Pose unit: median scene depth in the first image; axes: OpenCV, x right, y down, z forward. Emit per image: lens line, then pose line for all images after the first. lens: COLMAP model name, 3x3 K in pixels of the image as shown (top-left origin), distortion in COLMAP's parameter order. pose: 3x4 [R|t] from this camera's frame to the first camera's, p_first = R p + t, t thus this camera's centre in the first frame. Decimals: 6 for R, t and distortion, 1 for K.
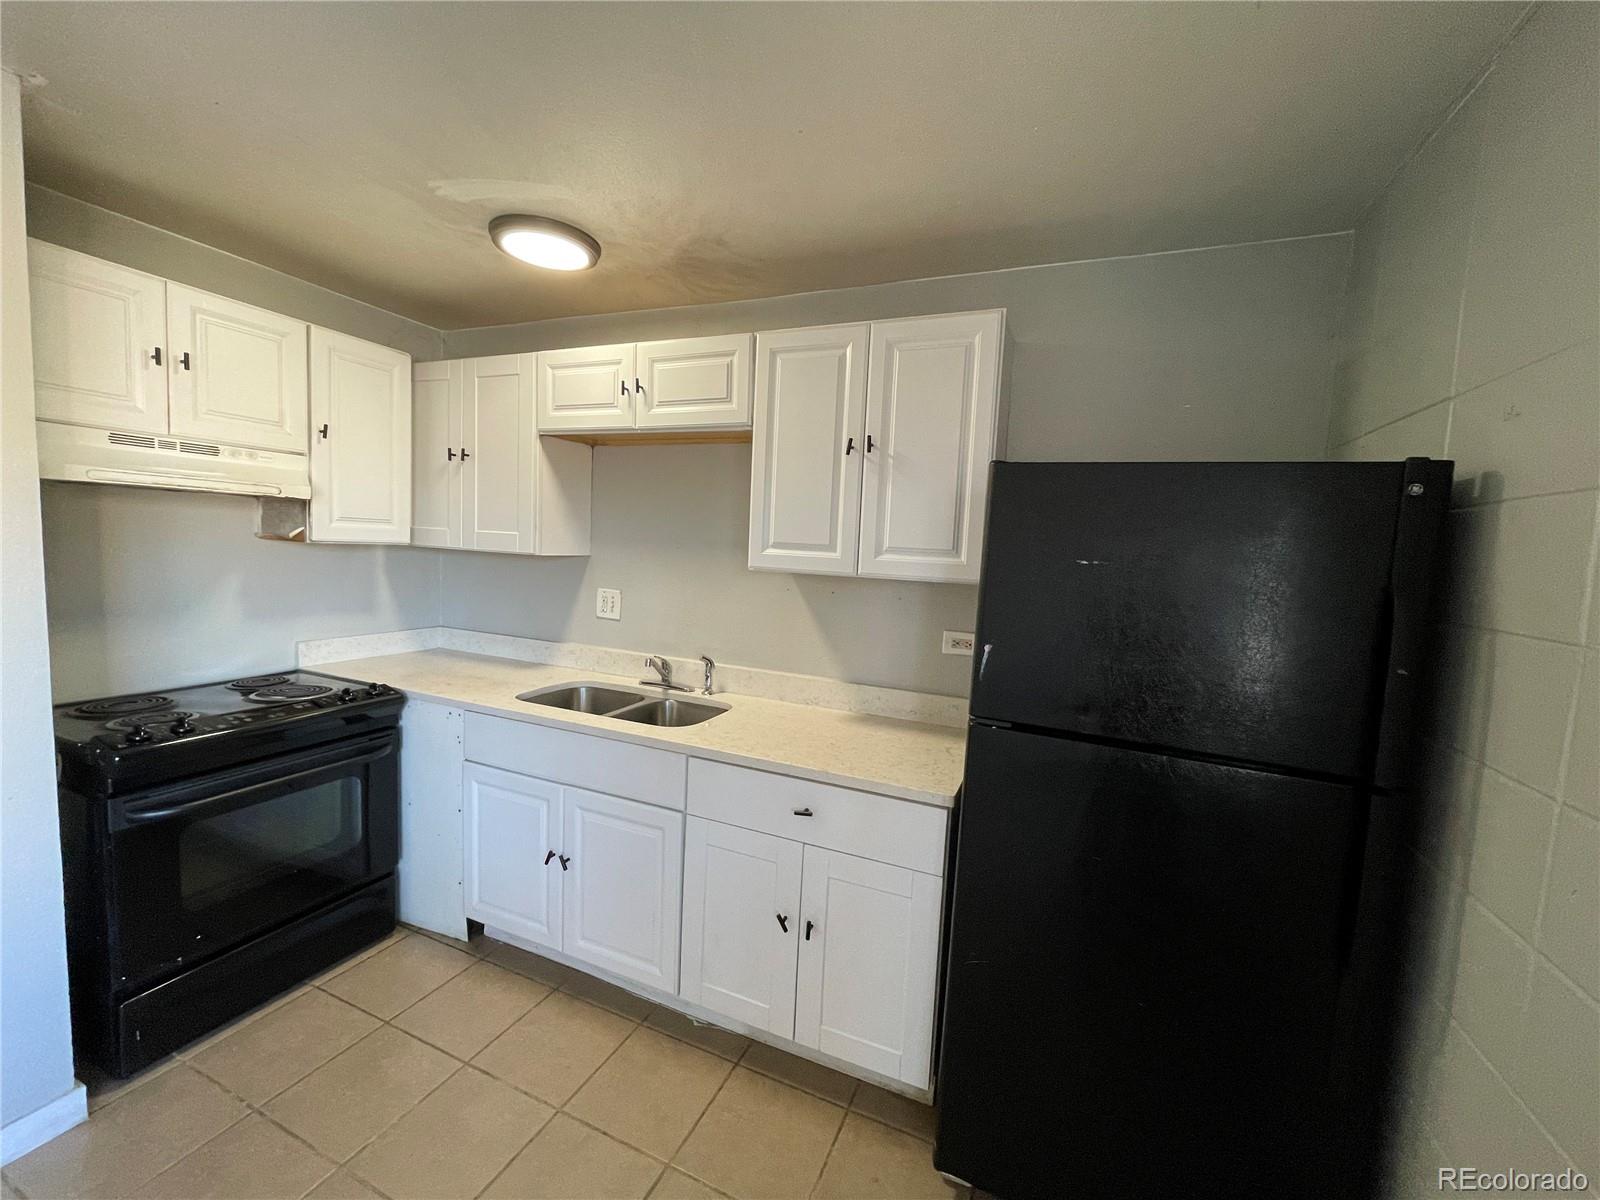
lens RADIAL K [[647.5, 0, 798.3], [0, 647.5, 594.4], [0, 0, 1]] dist [-0.000378, 0.000115]
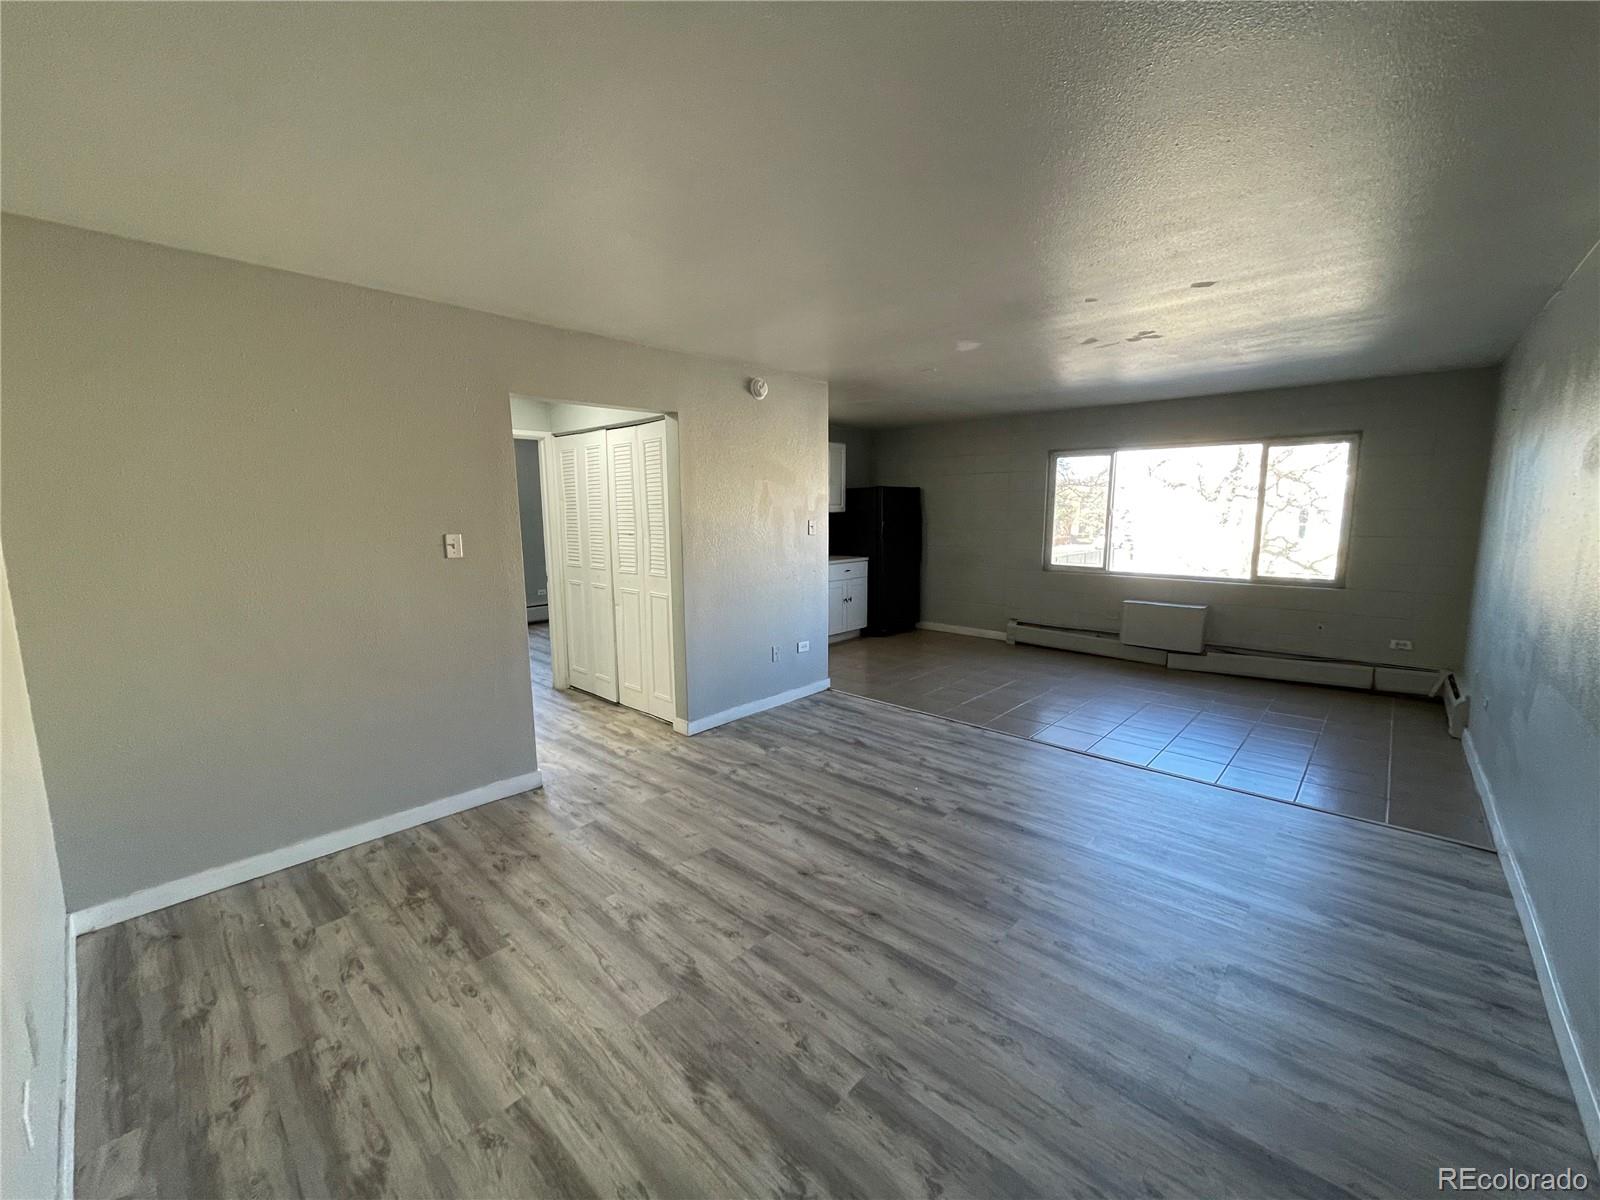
lens RADIAL K [[647.5, 0, 793.5], [0, 647.5, 605.8], [0, 0, 1]] dist [-0.000378, 0.000115]
pose [[0.328581, -0.194173, 0.924301, -3.025840], [0.095650, 0.980448, 0.171965, -0.138730], [-0.939620, 0.031905, 0.340729, -0.054066]]
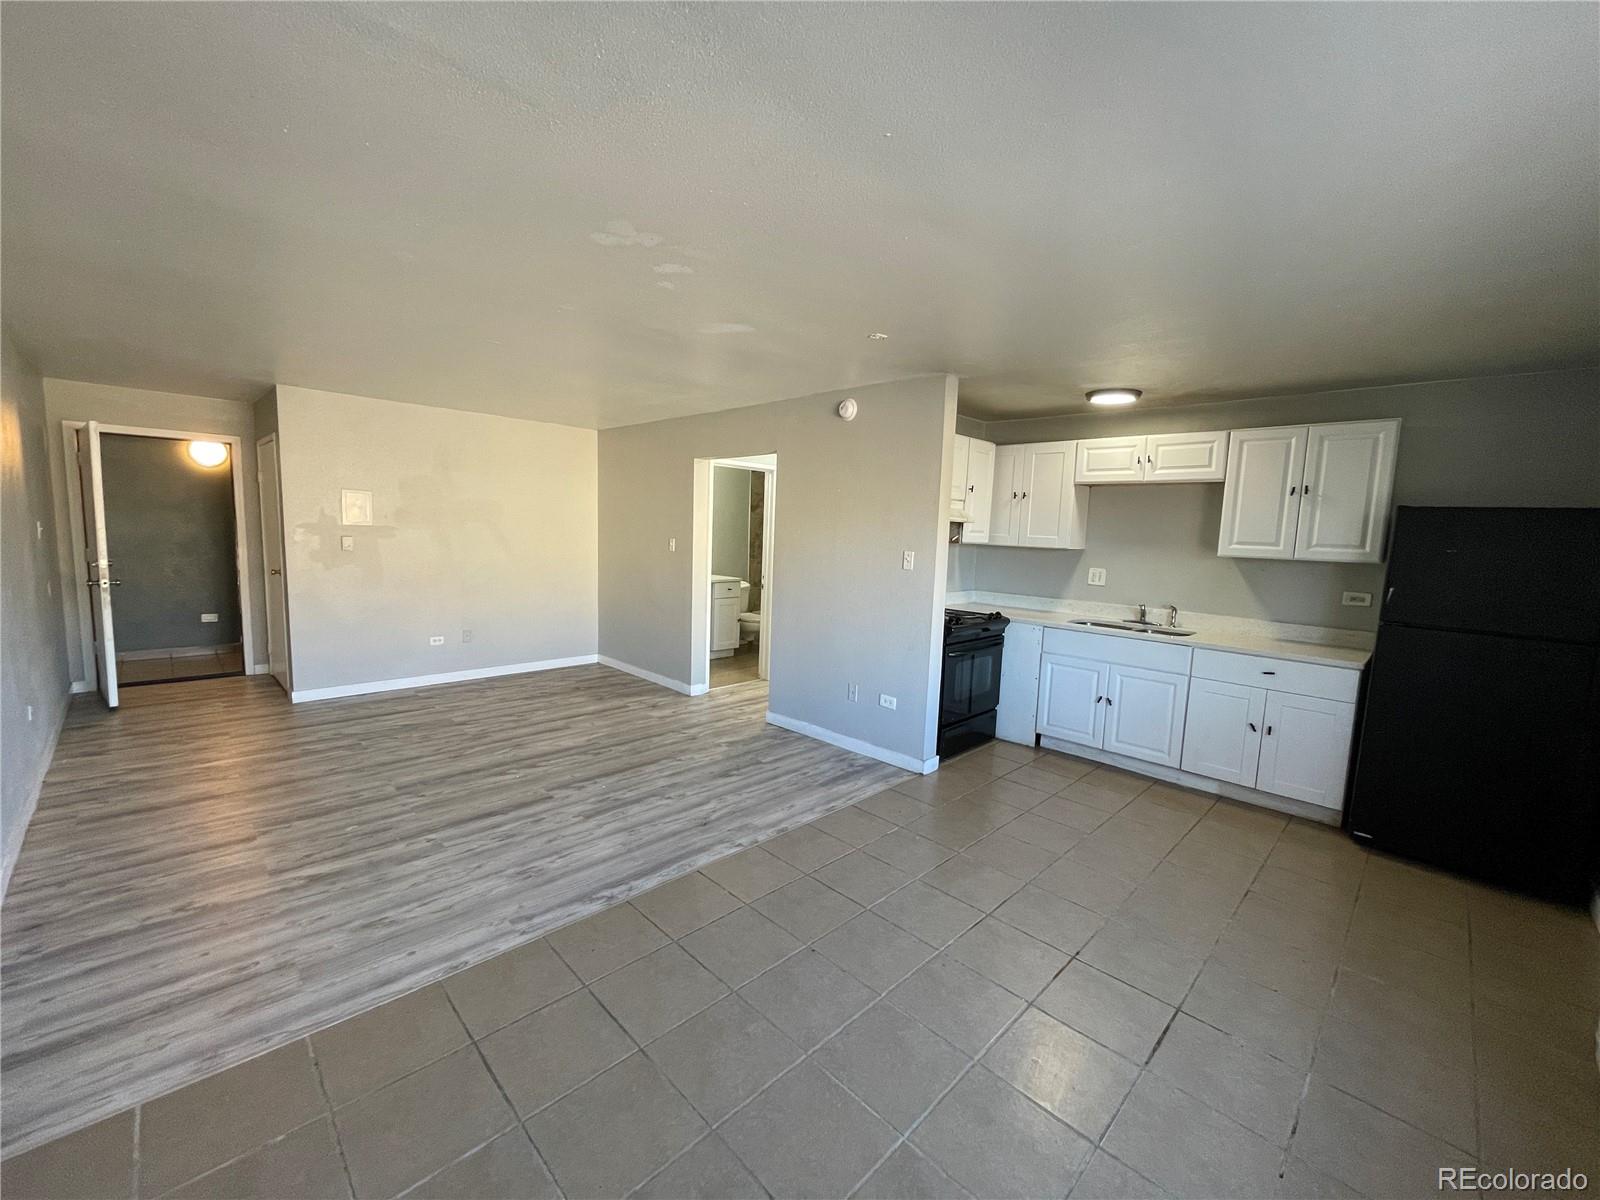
lens RADIAL K [[647.5, 0, 800.5], [0, 647.5, 600.1], [0, 0, 1]] dist [-0.000378, 0.000115]
pose [[0.930136, 0.024269, -0.366413, -0.493558], [-0.017048, 0.999592, 0.022930, 0.064157], [0.366819, -0.015082, 0.930170, -1.147433]]
